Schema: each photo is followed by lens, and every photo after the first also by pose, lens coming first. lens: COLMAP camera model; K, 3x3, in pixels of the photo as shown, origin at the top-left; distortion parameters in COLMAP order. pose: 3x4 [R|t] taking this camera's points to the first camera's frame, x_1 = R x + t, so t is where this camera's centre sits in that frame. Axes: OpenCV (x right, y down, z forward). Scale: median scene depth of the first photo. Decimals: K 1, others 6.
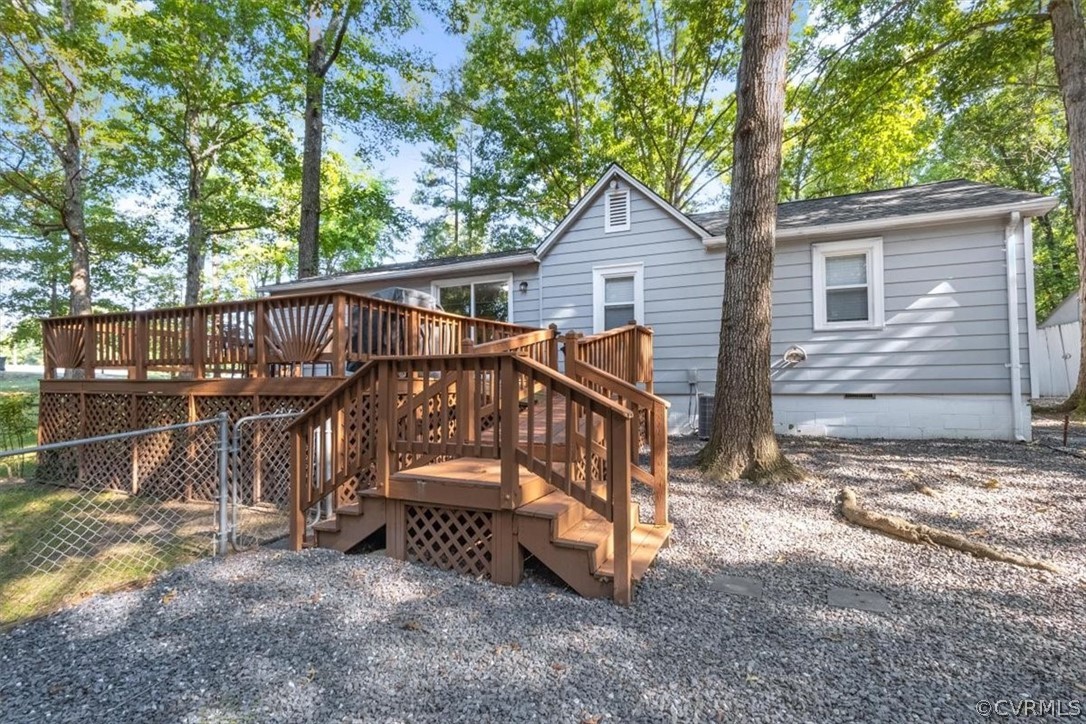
lens RADIAL K [[501.0, 0, 551.2], [0, 501.0, 361.6], [0, 0, 1]] dist [0.002872, 0.000260]
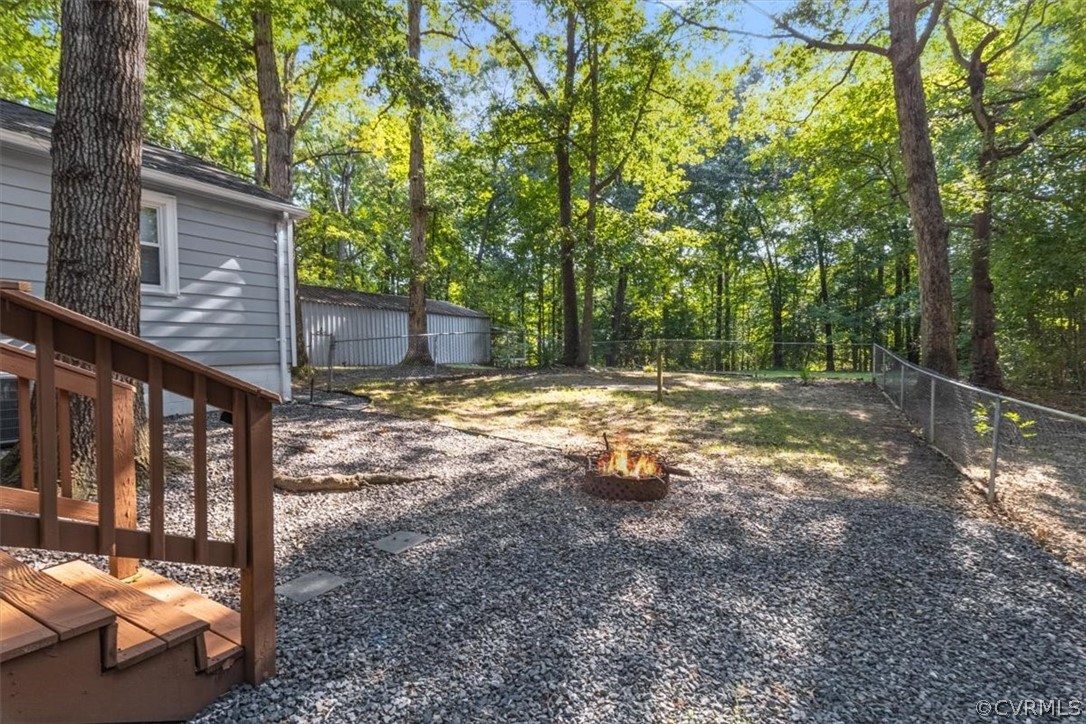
lens RADIAL K [[501.0, 0, 551.2], [0, 501.0, 358.2], [0, 0, 1]] dist [0.002872, 0.000260]
pose [[0.095236, -0.012478, 0.995376, -0.203001], [-0.034546, 0.999278, 0.015832, 0.009902], [-0.994855, -0.035894, 0.094736, 0.229433]]
